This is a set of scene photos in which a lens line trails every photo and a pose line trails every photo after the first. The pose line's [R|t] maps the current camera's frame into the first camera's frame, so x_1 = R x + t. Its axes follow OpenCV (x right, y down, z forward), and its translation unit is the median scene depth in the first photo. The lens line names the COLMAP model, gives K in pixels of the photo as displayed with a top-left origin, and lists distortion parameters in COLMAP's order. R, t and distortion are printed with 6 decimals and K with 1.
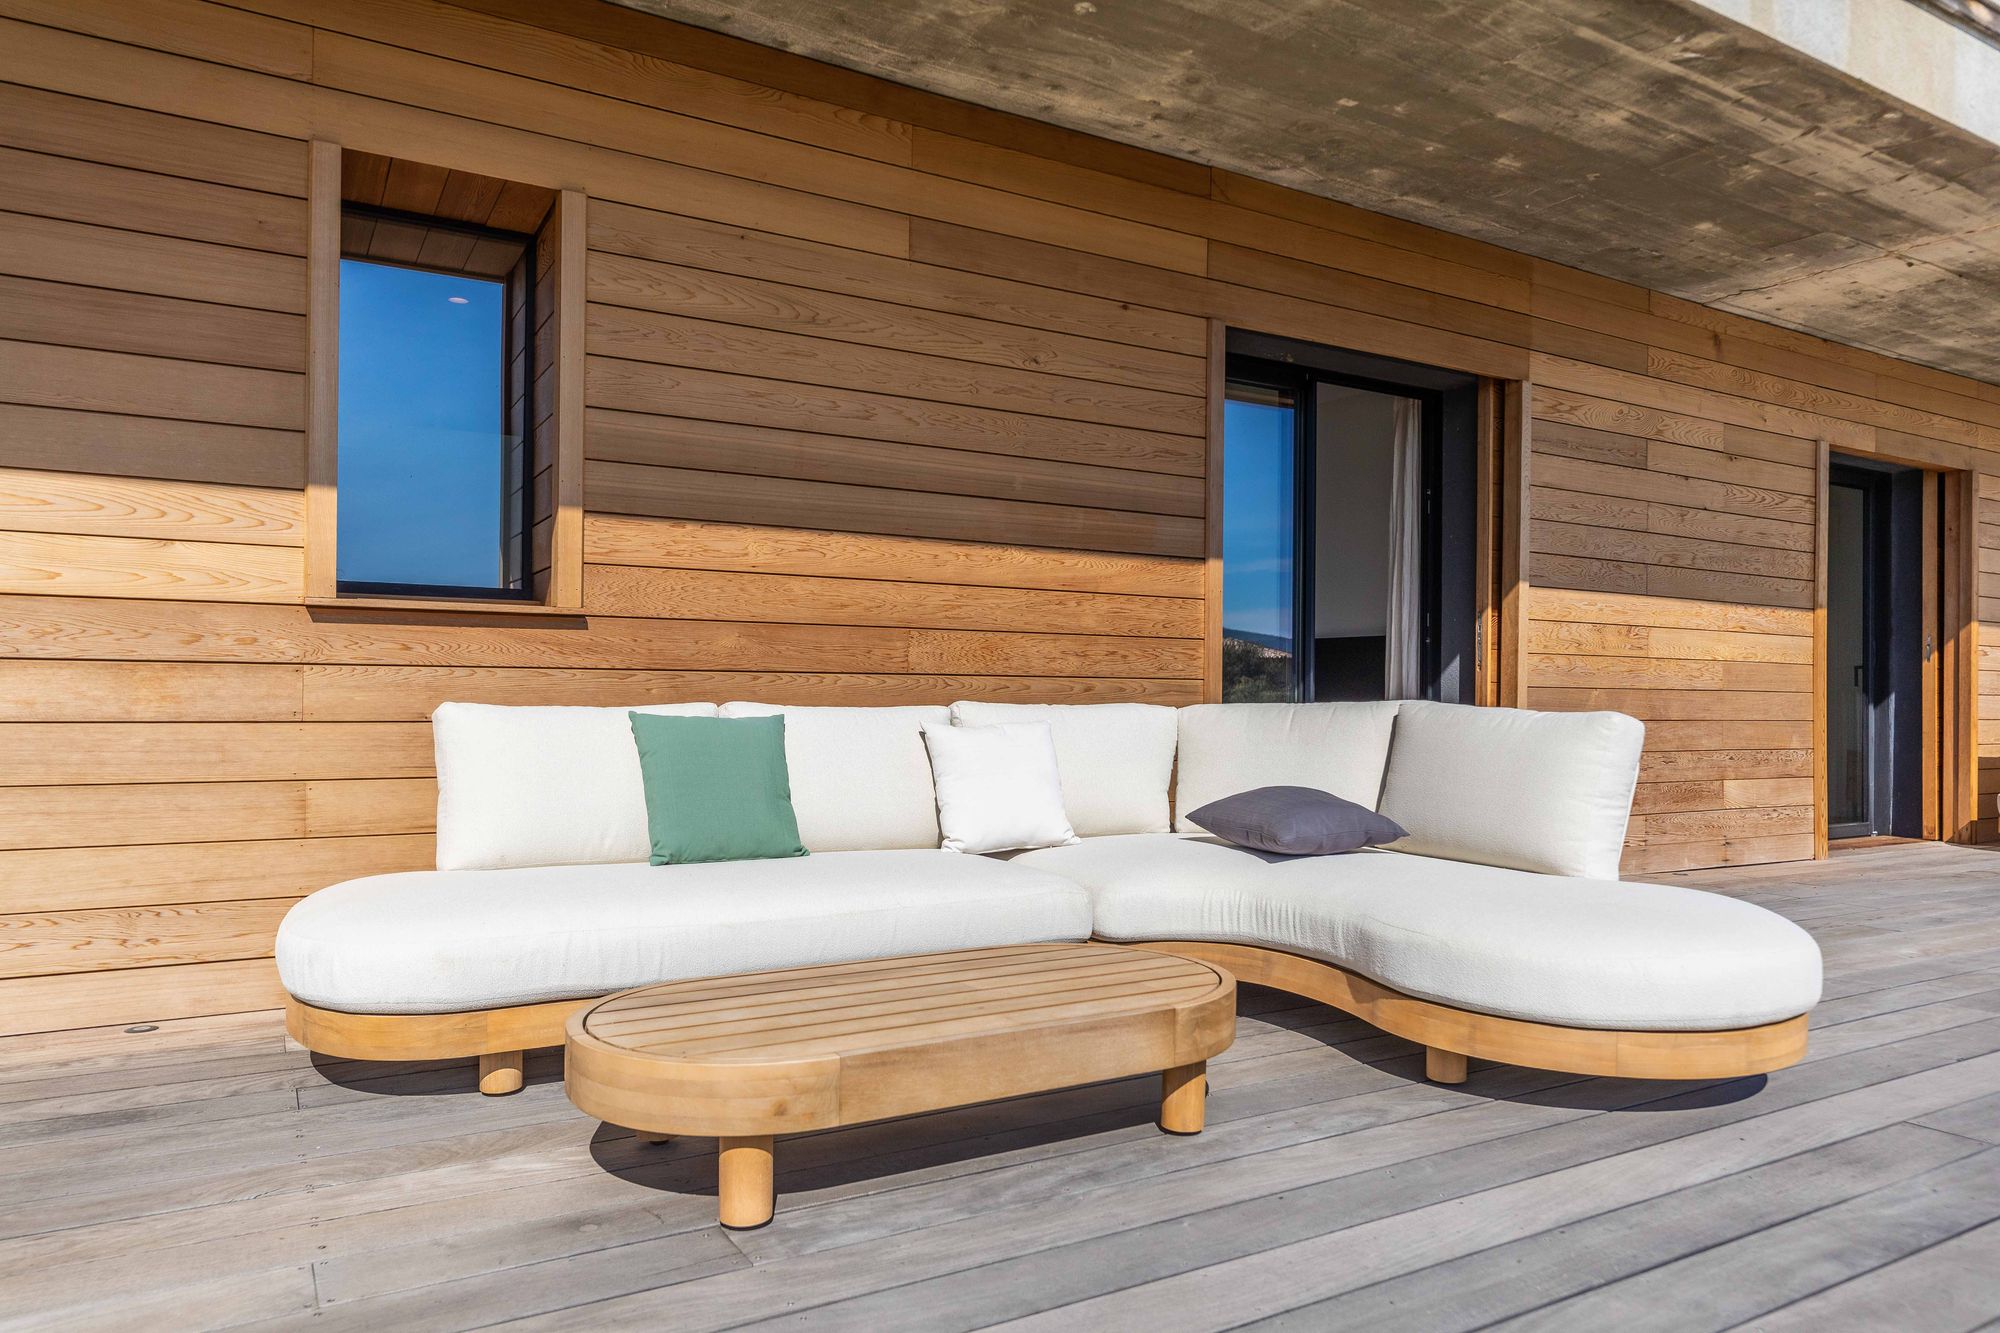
lens RADIAL K [[1276.9, 0, 1004.4], [0, 1276.9, 672.9], [0, 0, 1]] dist [-0.002657, 0.000217]
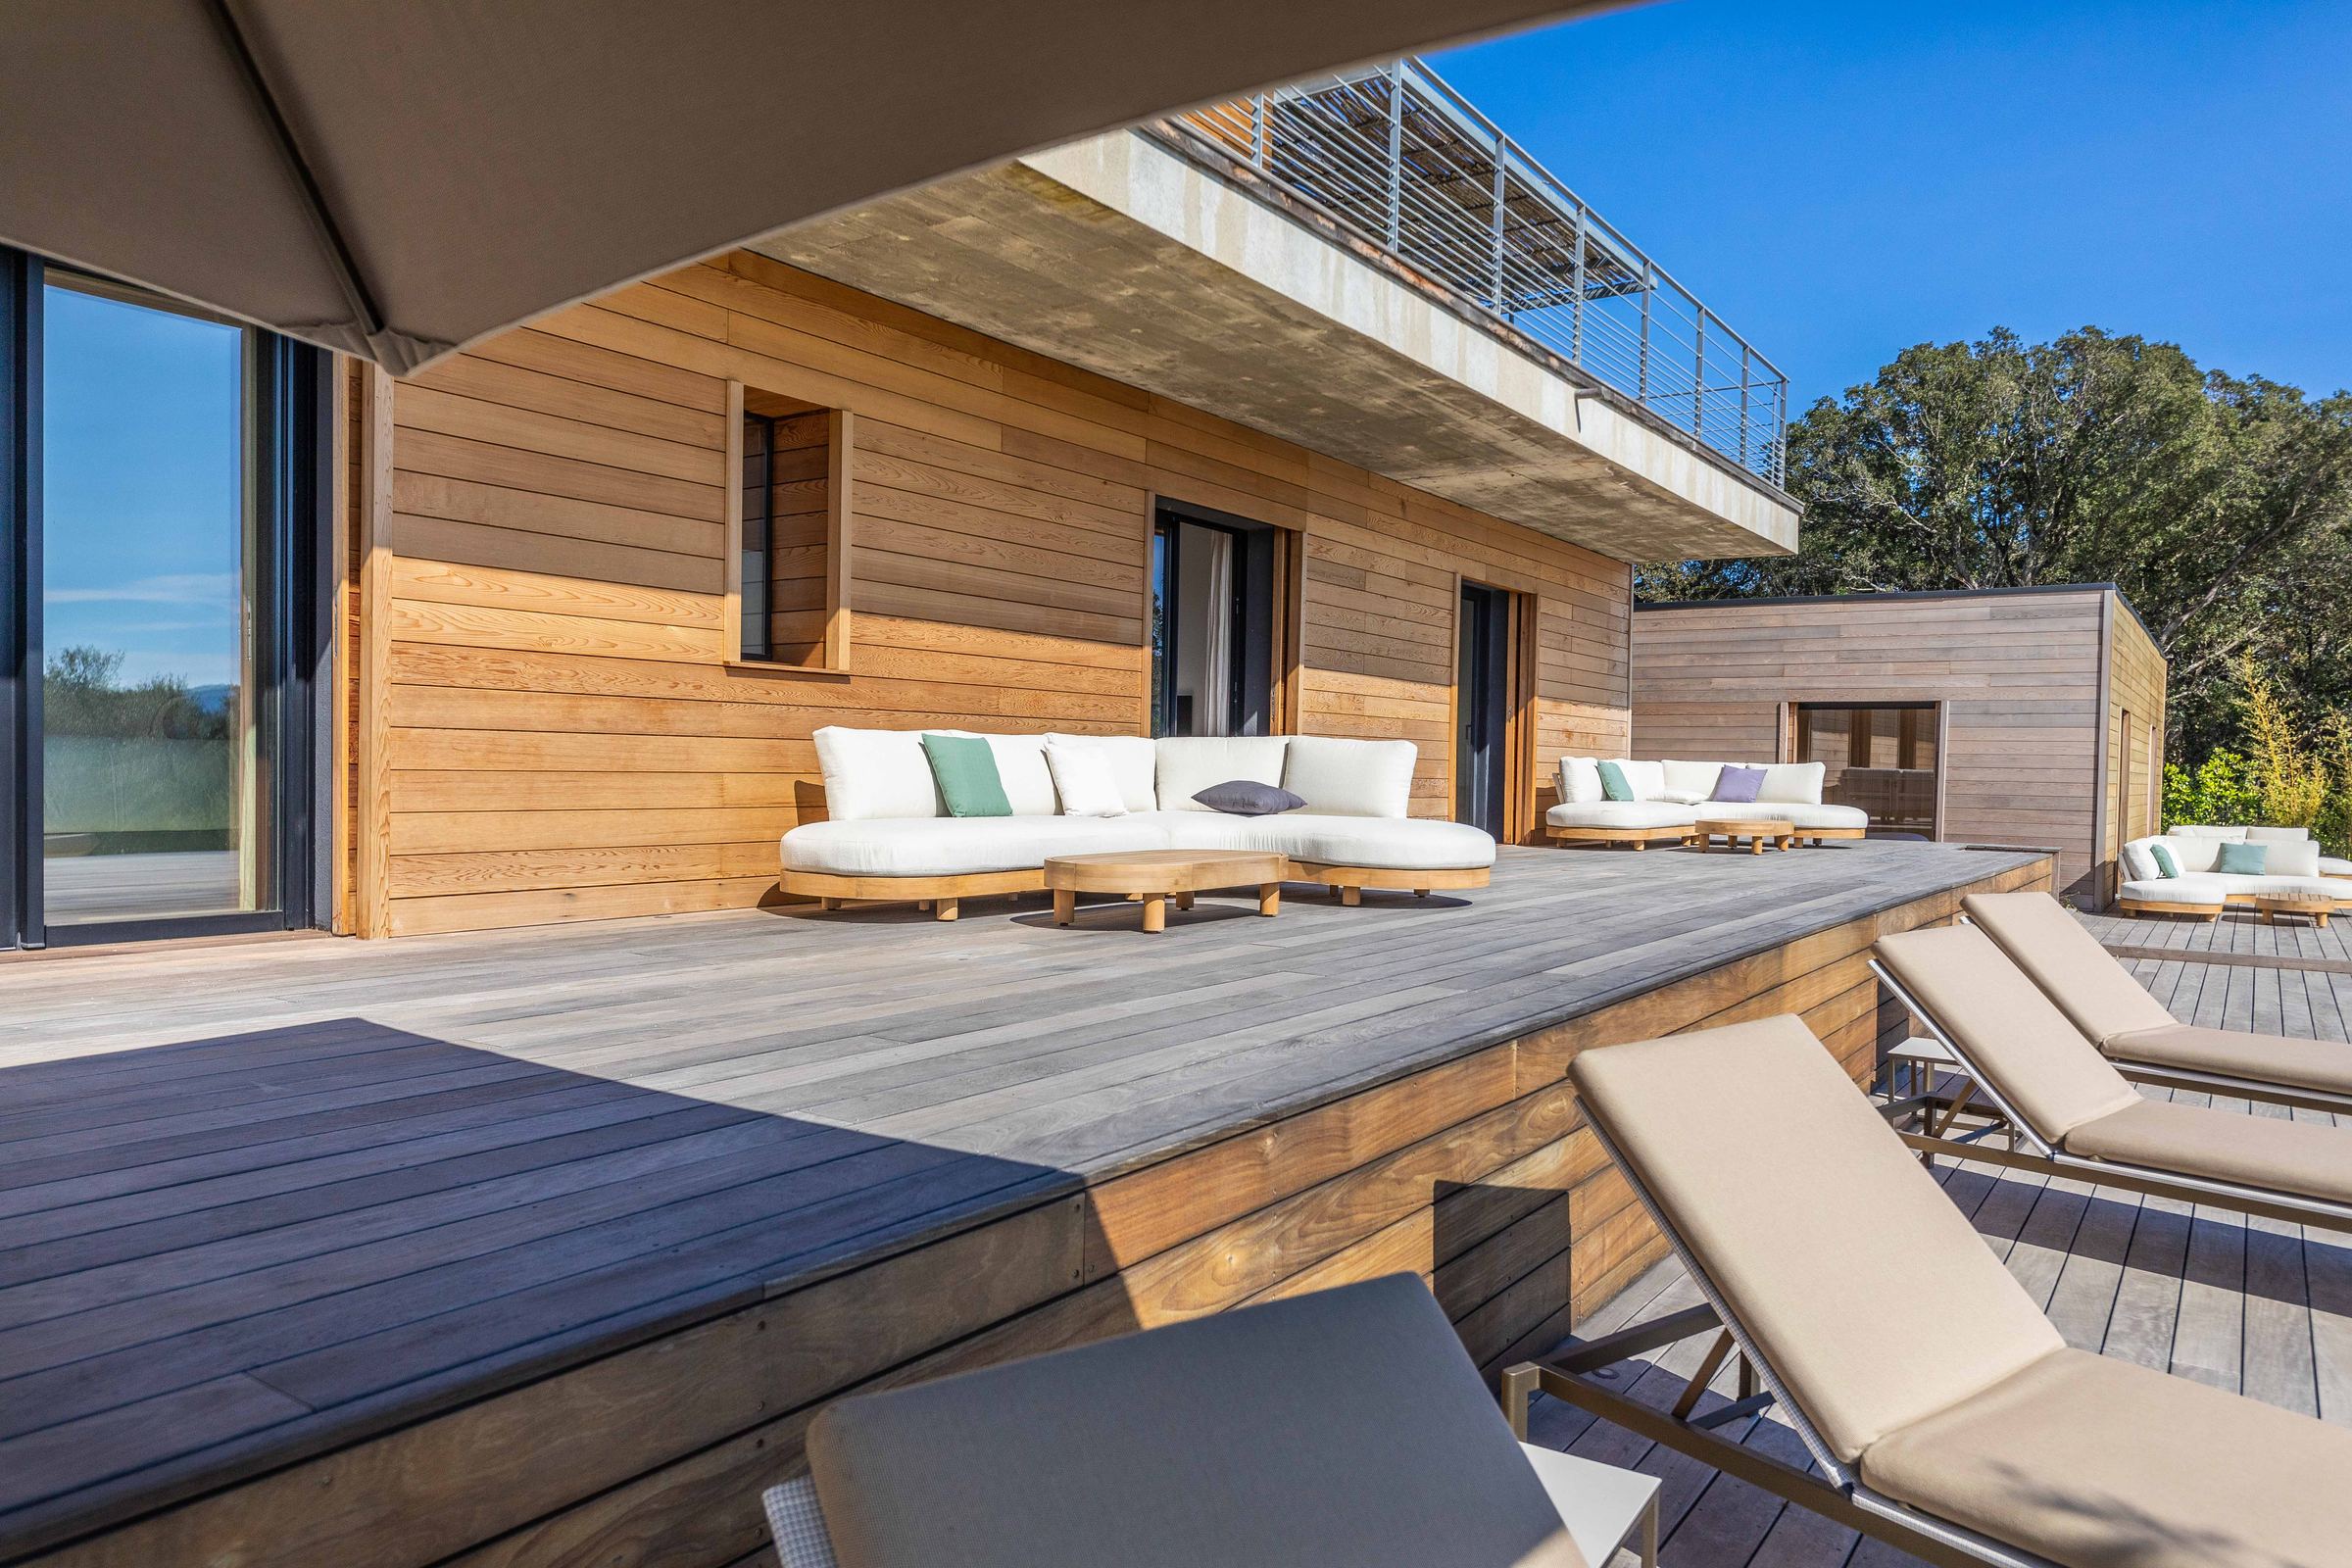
lens RADIAL K [[1501.7, 0, 1172.1], [0, 1501.7, 782.8], [0, 0, 1]] dist [-0.002657, 0.000217]
pose [[0.911369, 0.001291, 0.411588, -0.611204], [-0.016137, 0.999338, 0.032595, 0.018652], [-0.411274, -0.036348, 0.910787, -0.747507]]
